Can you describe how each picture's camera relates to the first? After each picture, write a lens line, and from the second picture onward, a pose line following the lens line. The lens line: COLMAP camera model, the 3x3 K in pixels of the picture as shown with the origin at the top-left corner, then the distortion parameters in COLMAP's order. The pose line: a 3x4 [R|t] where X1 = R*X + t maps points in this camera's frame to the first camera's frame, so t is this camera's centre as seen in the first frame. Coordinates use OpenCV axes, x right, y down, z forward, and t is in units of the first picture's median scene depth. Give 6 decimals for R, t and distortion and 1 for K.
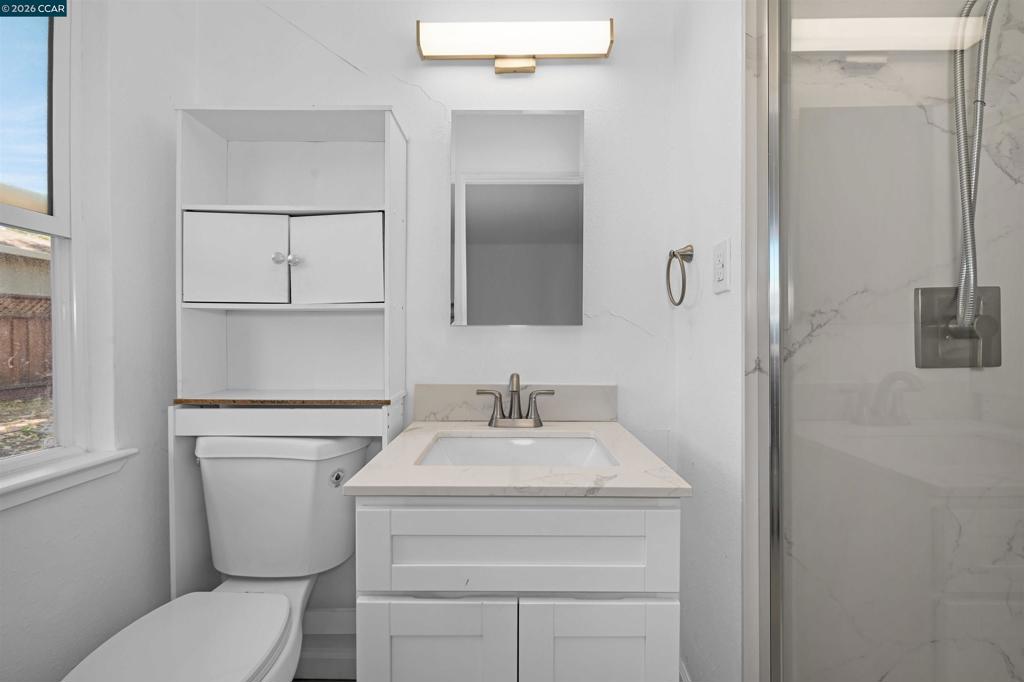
lens RADIAL K [[422.5, 0, 504.3], [0, 422.5, 334.6], [0, 0, 1]] dist [0.000782, 0.000287]
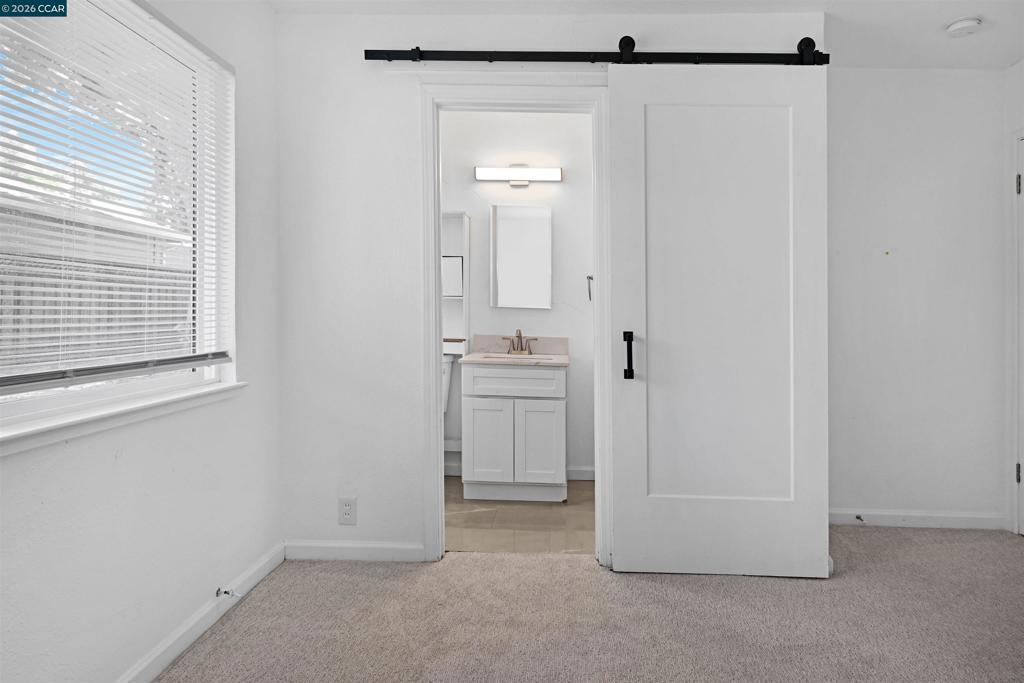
lens RADIAL K [[562.1, 0, 517.8], [0, 562.1, 337.2], [0, 0, 1]] dist [-0.003187, -0.000048]
pose [[0.998842, 0.008845, -0.047284, 0.161986], [-0.006982, 0.999198, 0.039426, 0.015345], [0.047595, -0.039050, 0.998103, -2.002785]]
